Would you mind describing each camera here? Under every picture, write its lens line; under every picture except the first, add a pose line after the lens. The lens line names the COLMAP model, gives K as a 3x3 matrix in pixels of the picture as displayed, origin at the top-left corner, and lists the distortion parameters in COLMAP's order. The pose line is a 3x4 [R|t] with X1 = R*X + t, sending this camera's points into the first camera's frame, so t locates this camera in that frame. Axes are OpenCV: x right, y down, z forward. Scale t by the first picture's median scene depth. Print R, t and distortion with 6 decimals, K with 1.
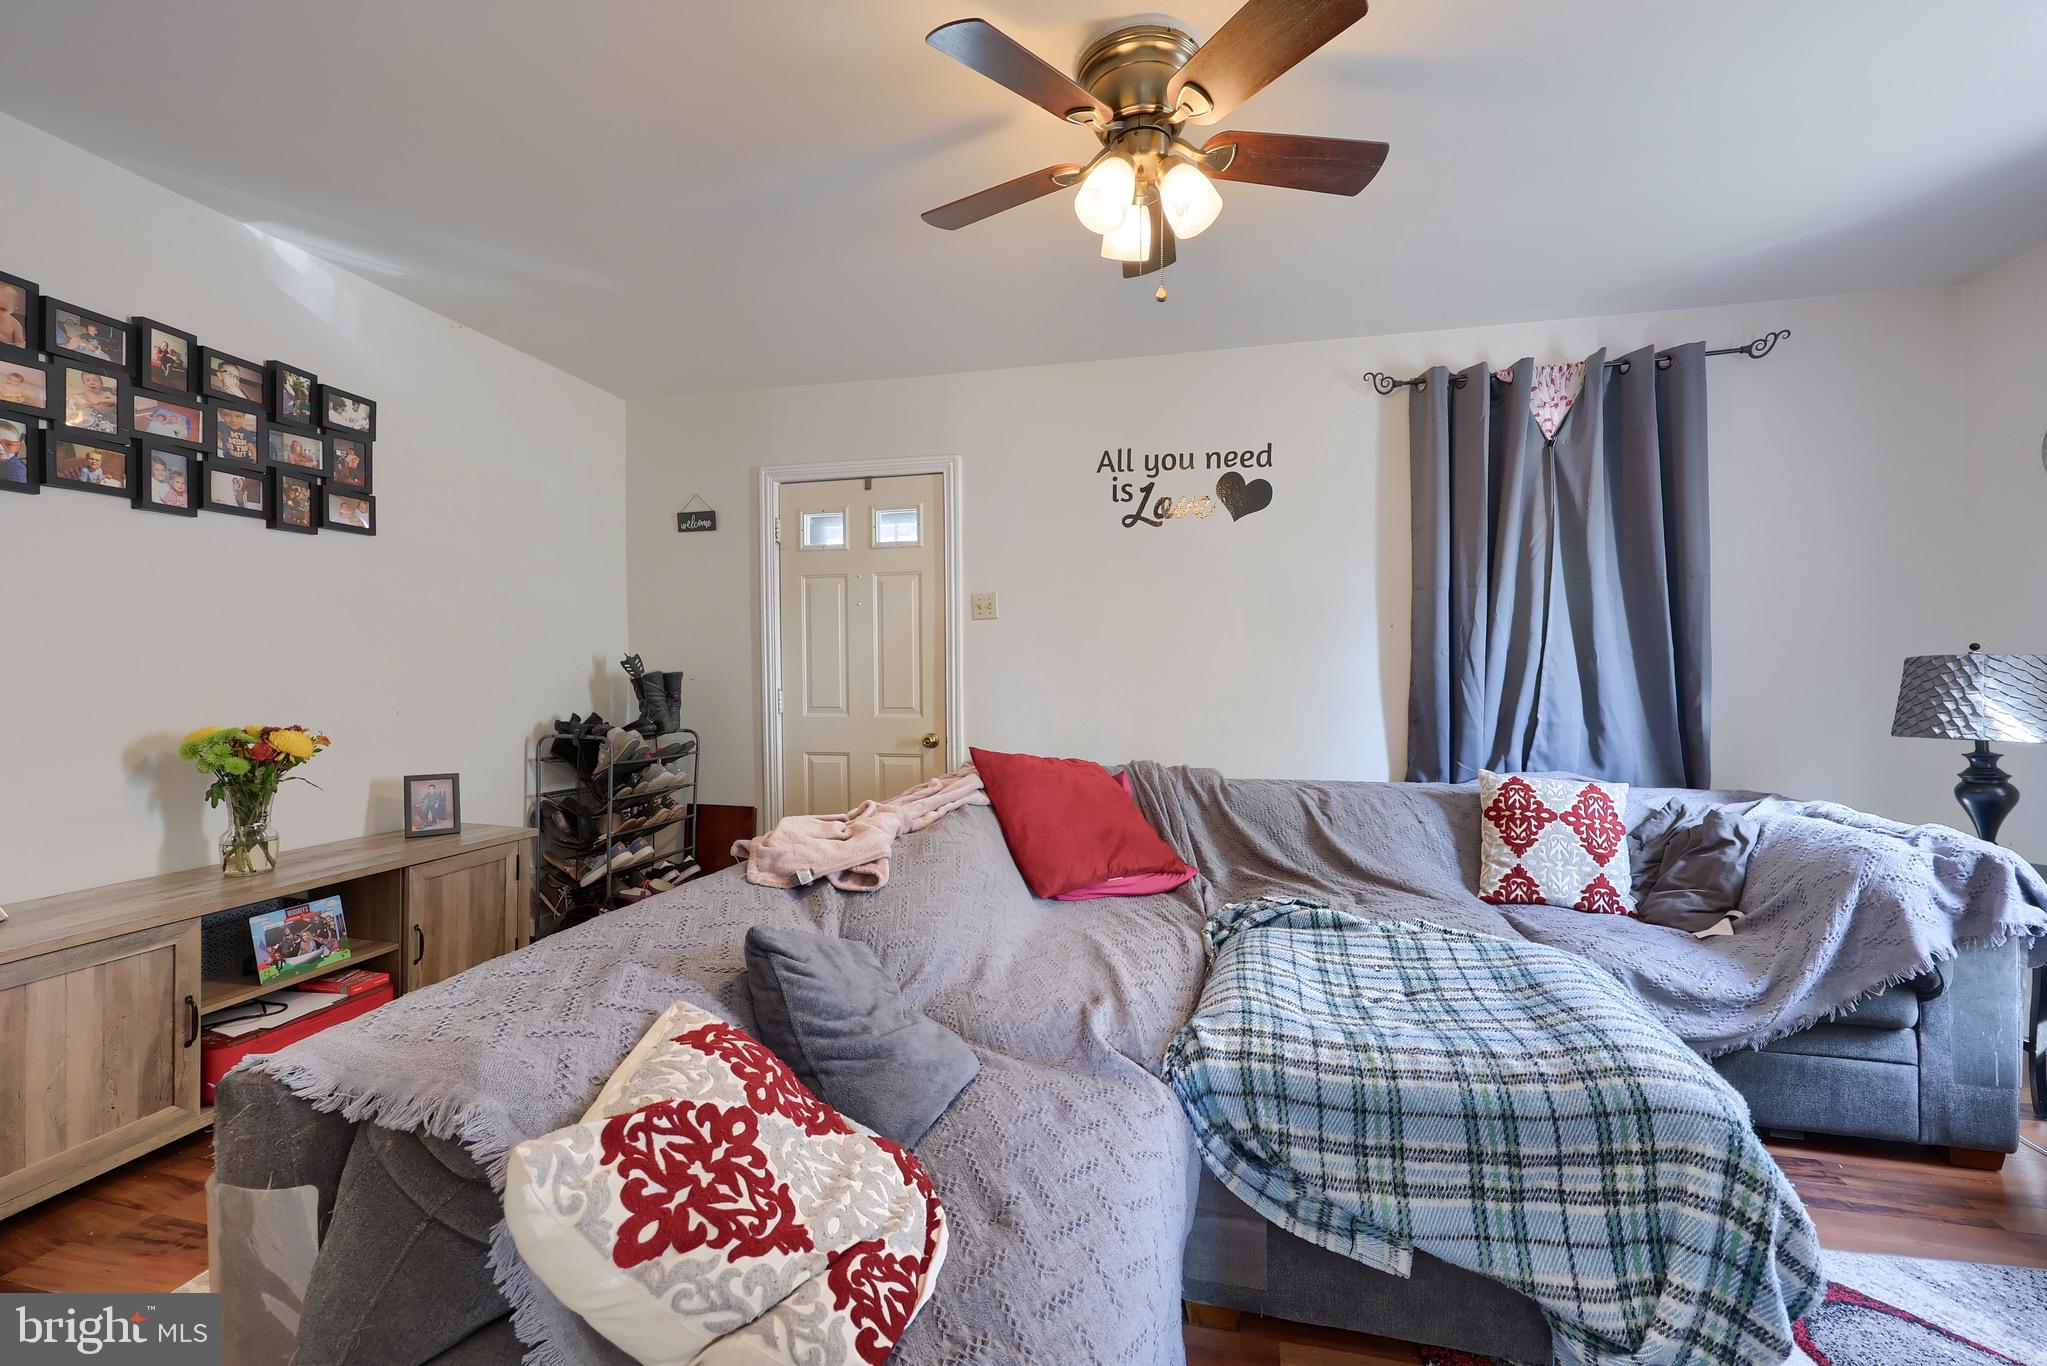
lens RADIAL K [[845.7, 0, 1023.5], [0, 845.7, 683.0], [0, 0, 1]] dist [-0.016912, -0.000010]
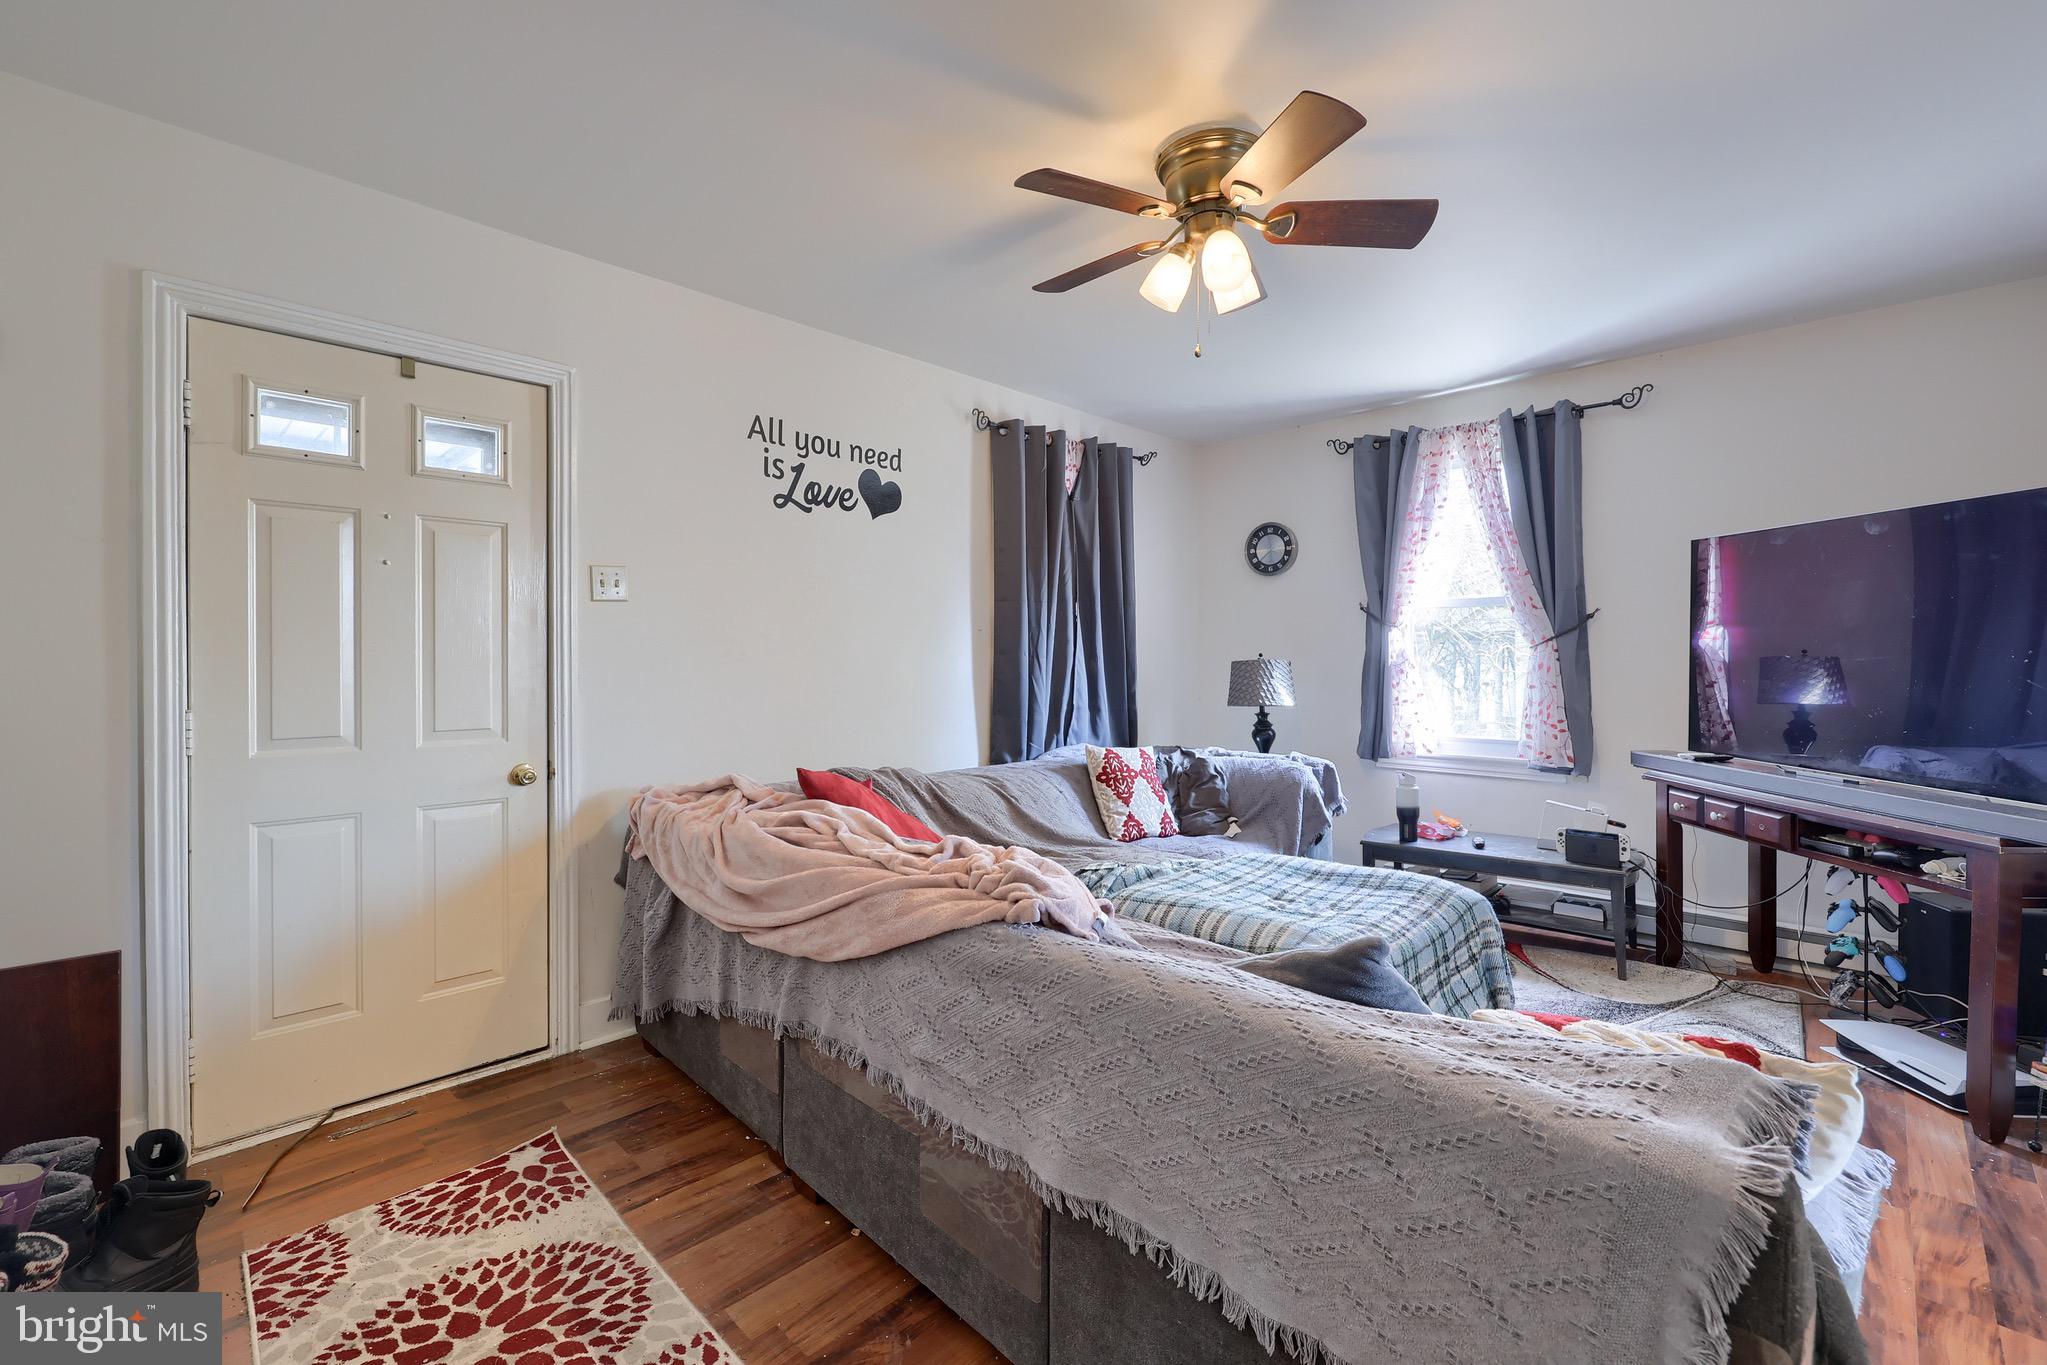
lens RADIAL K [[870.8, 0, 1018.5], [0, 870.8, 662.3], [0, 0, 1]] dist [-0.019283, -0.000170]
pose [[0.508729, 0.001274, 0.860926, -0.536328], [0.012173, 0.999888, -0.008673, -0.011939], [-0.860841, 0.014893, 0.508657, 0.327376]]
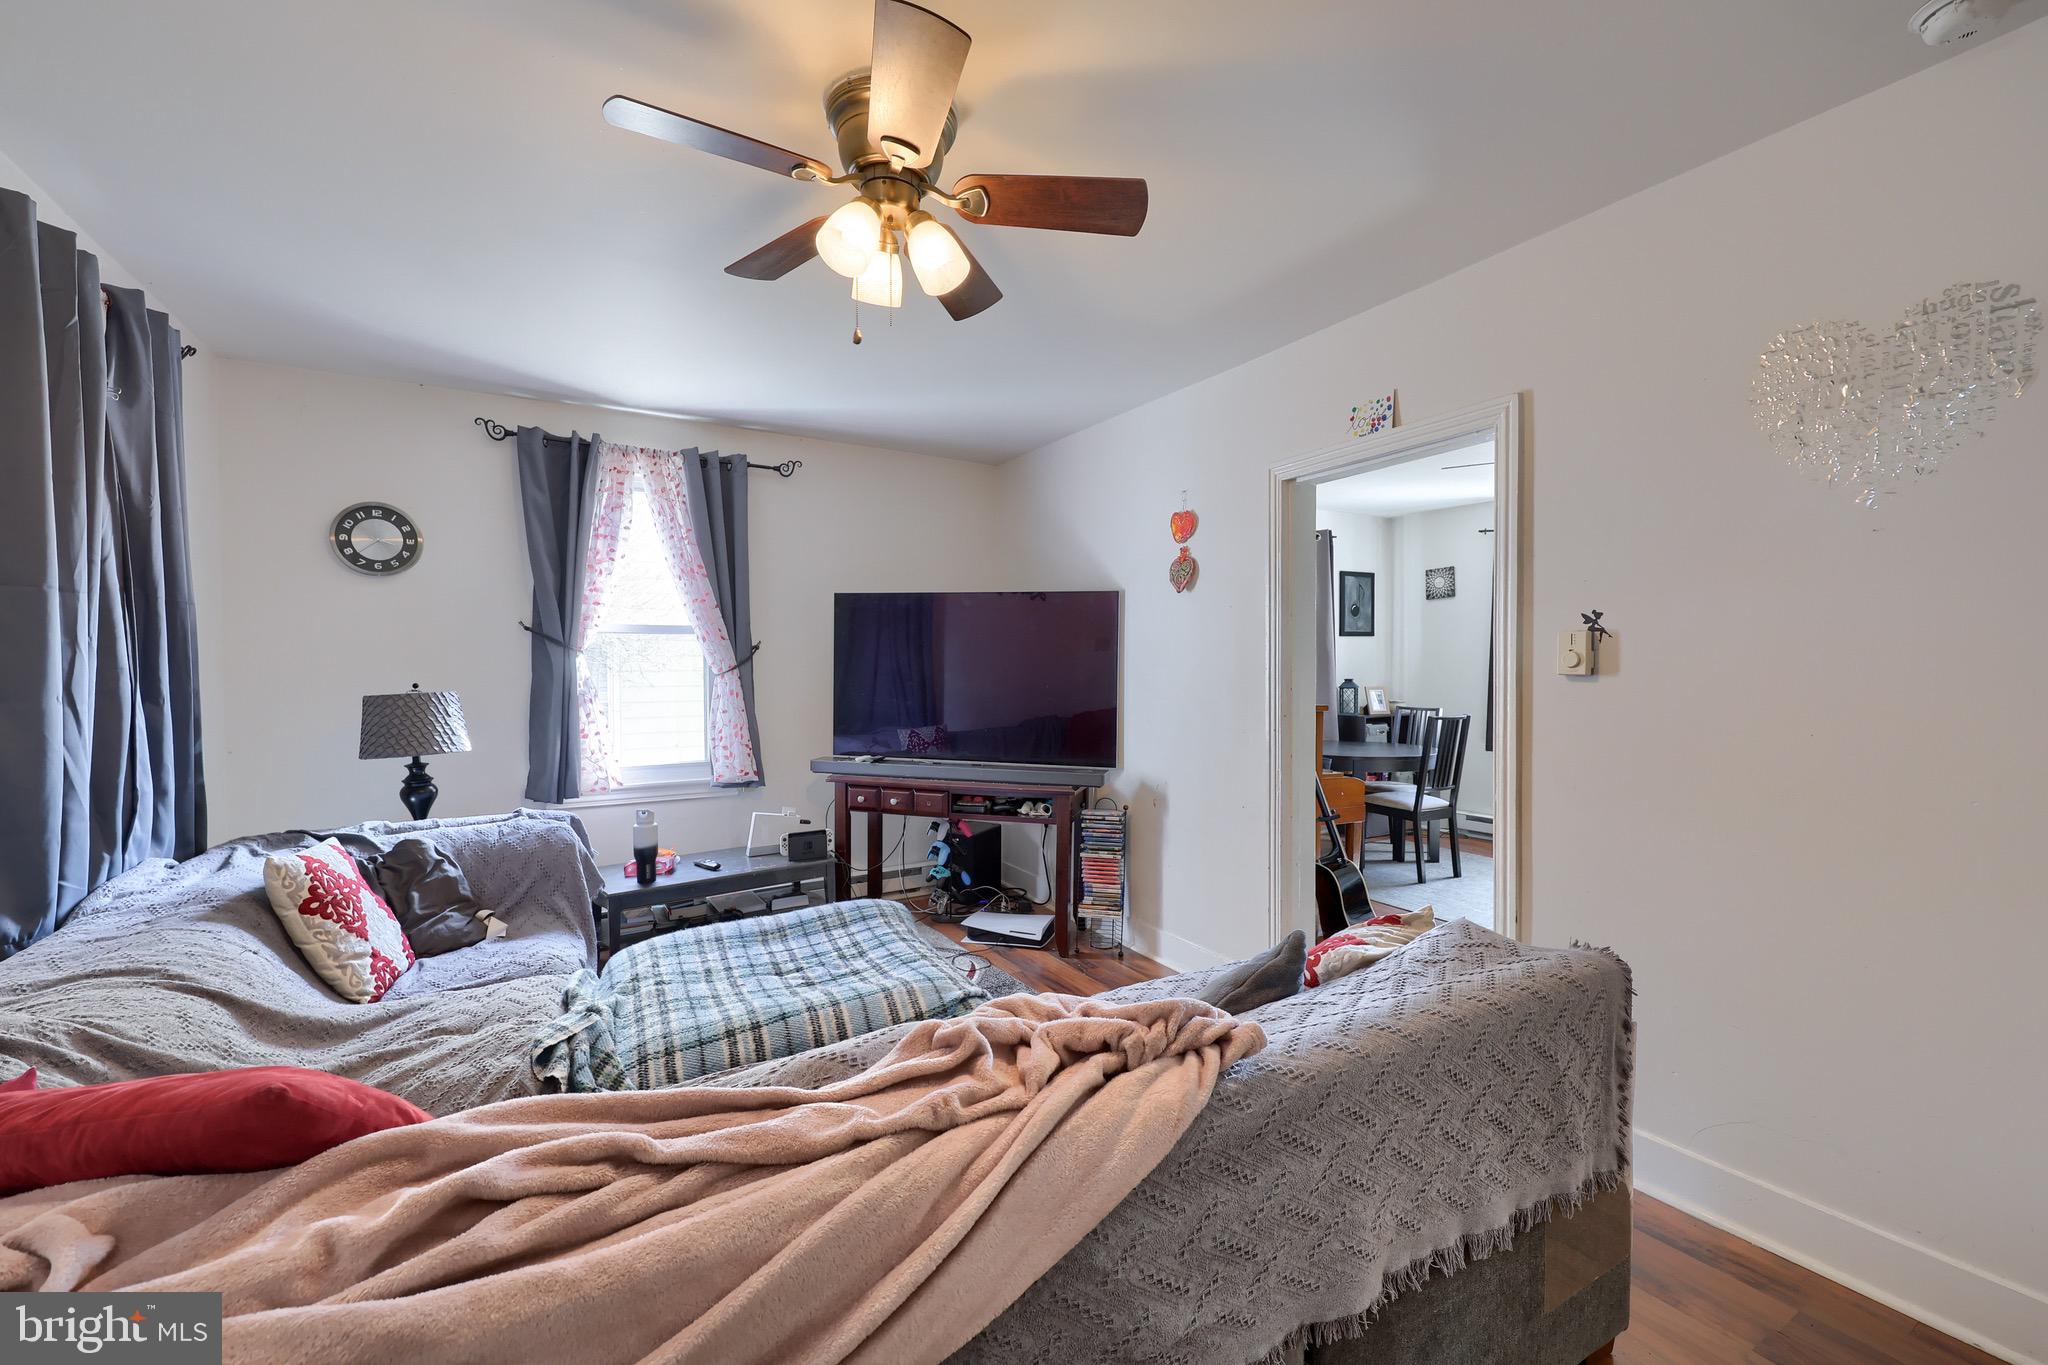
lens RADIAL K [[797.9, 0, 1042.3], [0, 797.9, 672.9], [0, 0, 1]] dist [0.000049, -0.000042]
pose [[-0.704975, 0.001243, 0.709231, -0.338834], [0.015291, 0.999793, 0.013448, -0.045179], [-0.709067, 0.020326, -0.704848, 0.813253]]
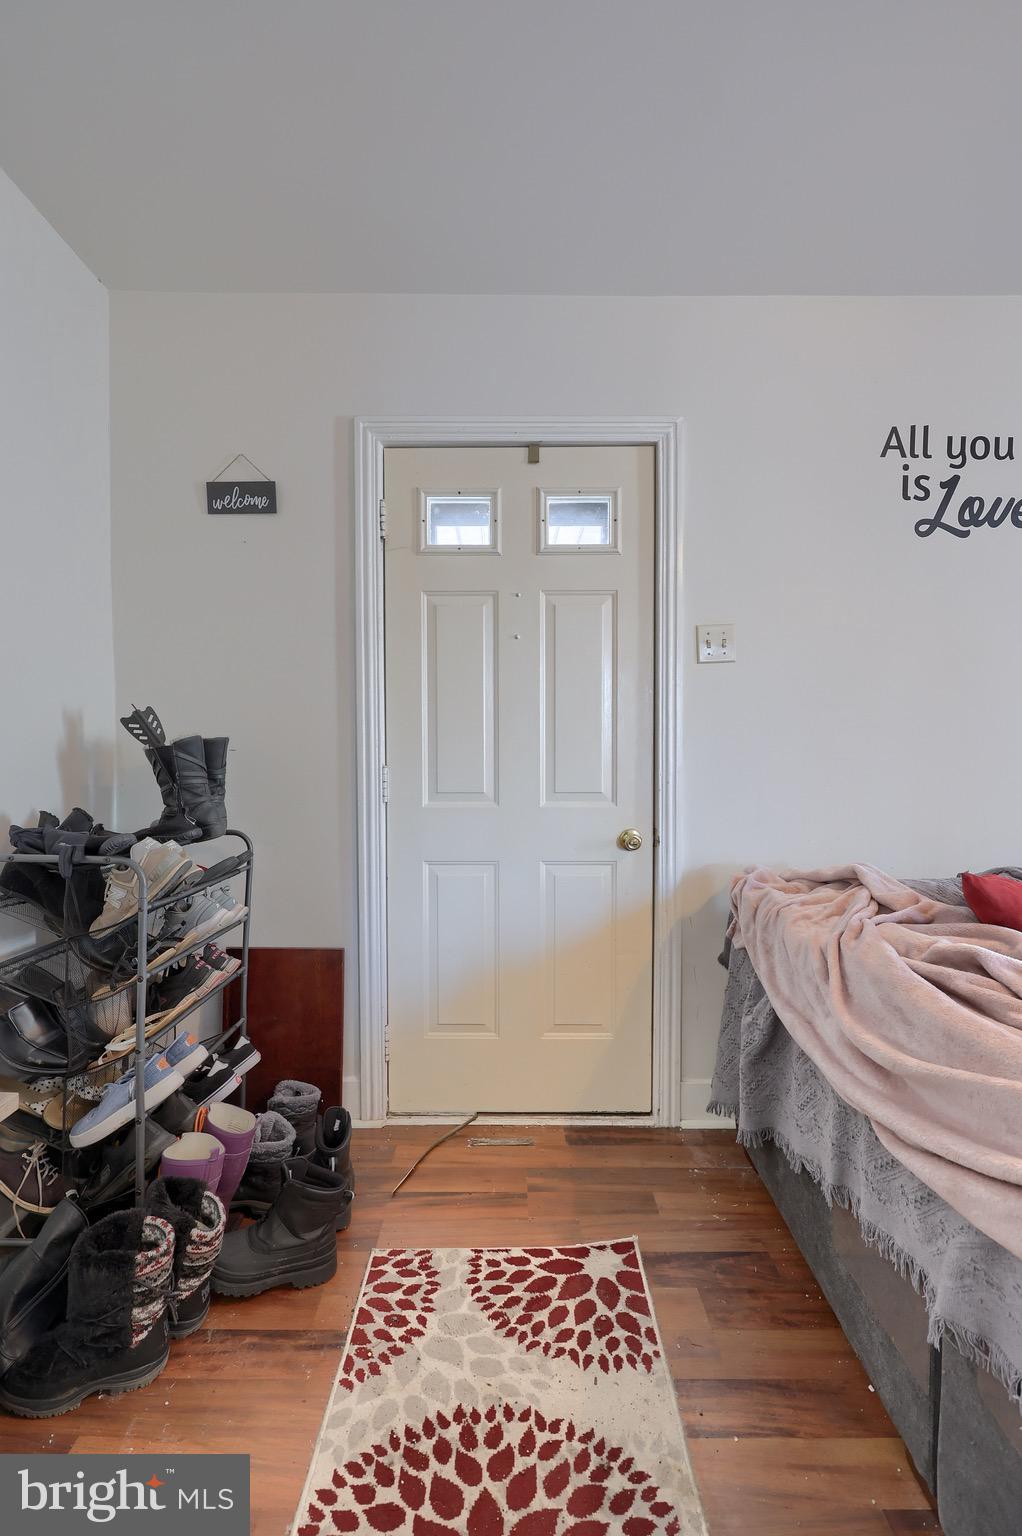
lens RADIAL K [[676.9, 0, 491.7], [0, 676.9, 764.2], [0, 0, 1]] dist [-0.000571, 0.000122]
pose [[0.974293, -0.002854, 0.225265, -0.363011], [0.000915, 0.999962, 0.008710, 0.002284], [-0.225282, -0.008280, 0.974258, 0.528822]]
